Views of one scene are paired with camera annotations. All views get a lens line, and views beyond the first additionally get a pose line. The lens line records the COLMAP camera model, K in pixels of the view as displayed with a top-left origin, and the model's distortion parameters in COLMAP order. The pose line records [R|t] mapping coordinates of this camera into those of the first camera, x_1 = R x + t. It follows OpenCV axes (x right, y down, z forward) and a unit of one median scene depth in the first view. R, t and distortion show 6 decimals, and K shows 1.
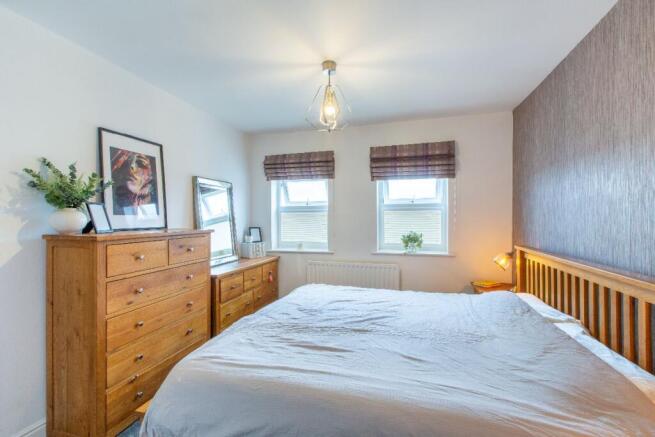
lens RADIAL K [[298.0, 0, 328.6], [0, 298.0, 215.5], [0, 0, 1]] dist [0.001479, 0.000374]
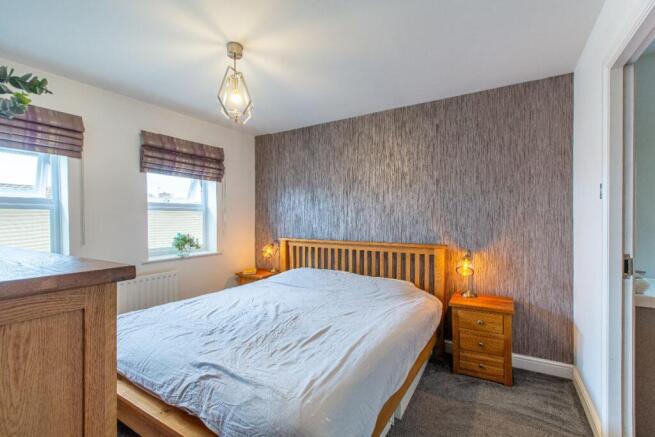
lens RADIAL K [[298.0, 0, 329.8], [0, 298.0, 218.8], [0, 0, 1]] dist [0.001479, 0.000374]
pose [[0.247191, -0.002419, 0.968964, -0.852808], [-0.005240, 0.999979, 0.003833, 0.004435], [-0.968953, -0.006025, 0.247173, 0.533371]]
